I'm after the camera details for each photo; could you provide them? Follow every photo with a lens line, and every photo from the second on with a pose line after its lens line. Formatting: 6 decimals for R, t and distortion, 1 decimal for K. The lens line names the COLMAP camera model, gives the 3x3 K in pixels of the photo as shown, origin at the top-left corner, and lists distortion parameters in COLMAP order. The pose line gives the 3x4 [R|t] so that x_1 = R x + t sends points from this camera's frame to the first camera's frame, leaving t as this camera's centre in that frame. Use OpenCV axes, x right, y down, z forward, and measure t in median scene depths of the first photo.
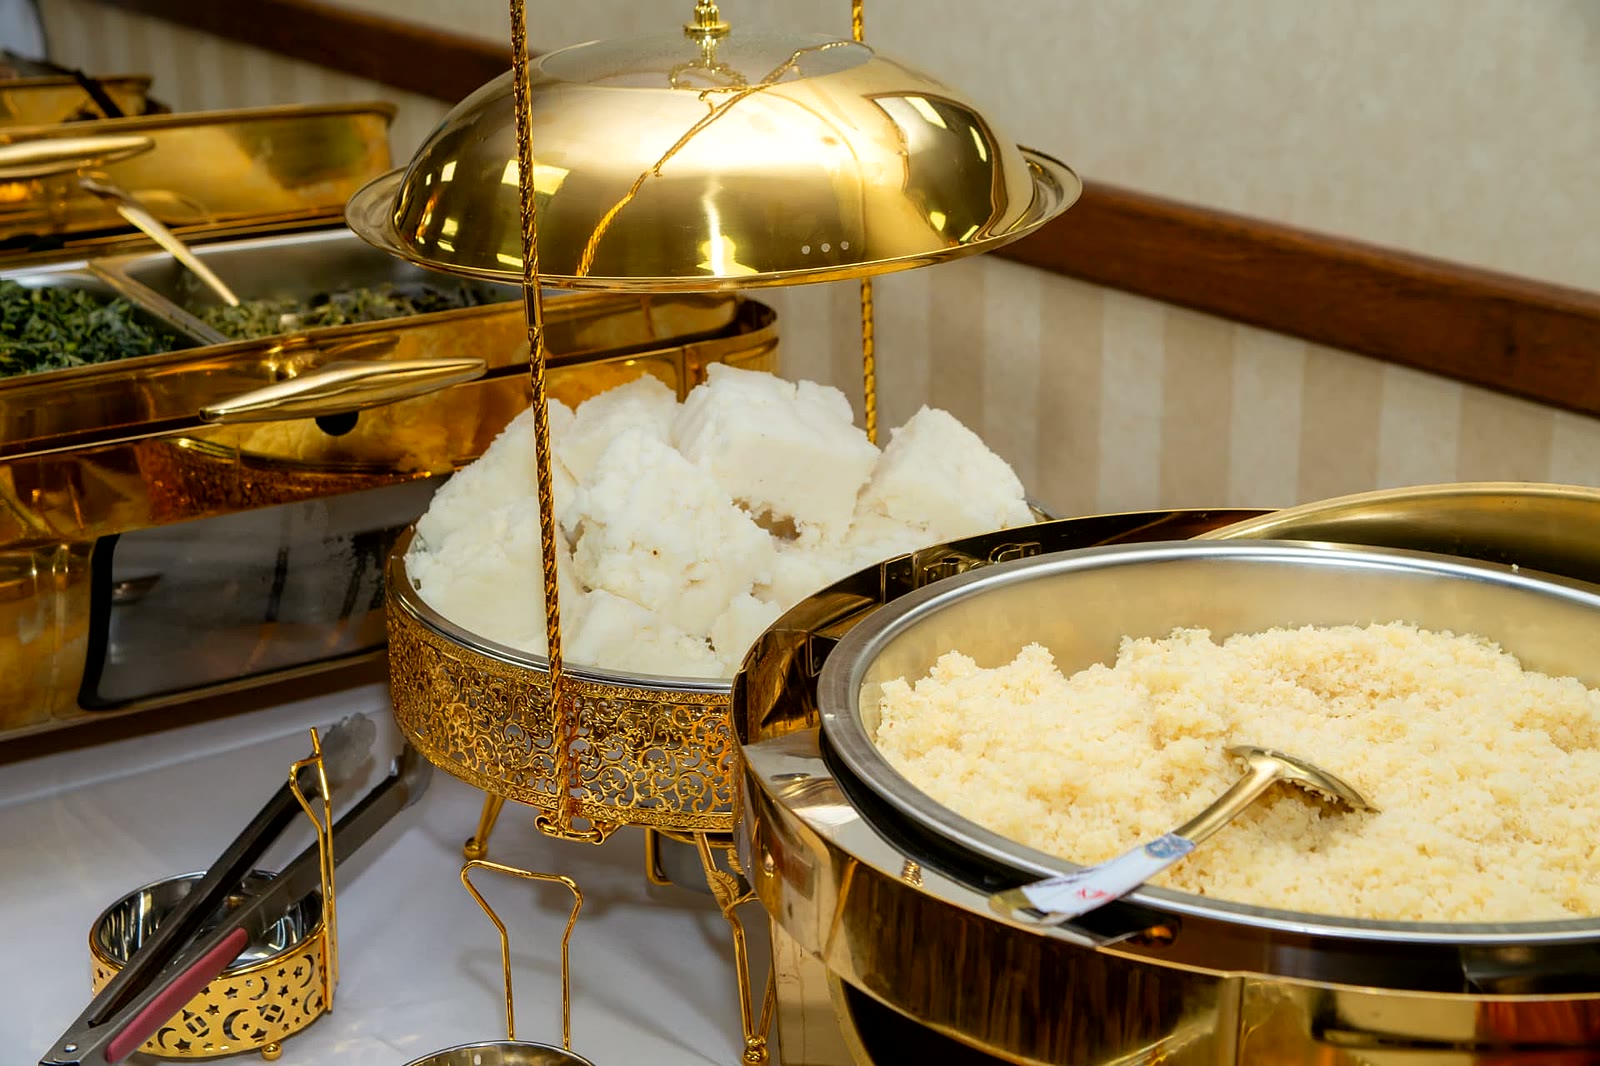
lens RADIAL K [[2411.8, 0, 800.0], [0, 2411.8, 533.0], [0, 0, 1]] dist [0.091372, 0.077348]
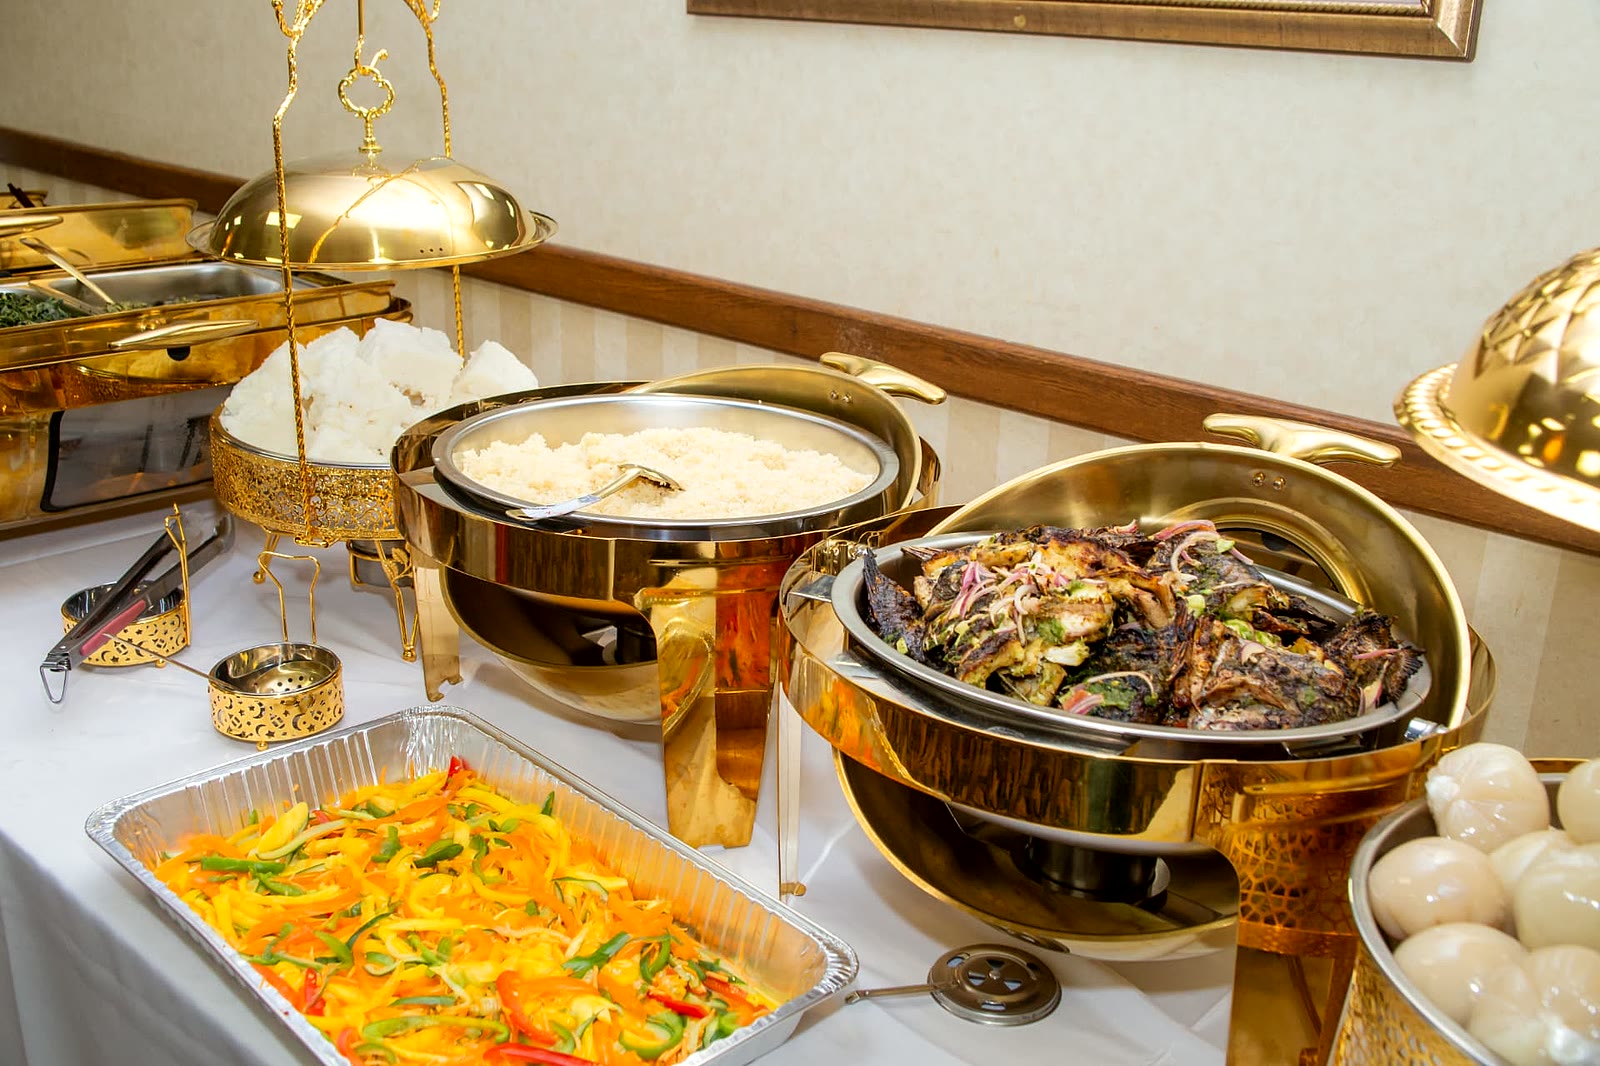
lens RADIAL K [[1622.3, 0, 804.3], [0, 1622.3, 565.6], [0, 0, 1]] dist [-0.058153, 0.024436]
pose [[0.976084, -0.030391, 0.215259, 0.014427], [0.027871, 0.999503, 0.014735, 0.123860], [-0.215600, -0.008383, 0.976446, -0.374546]]
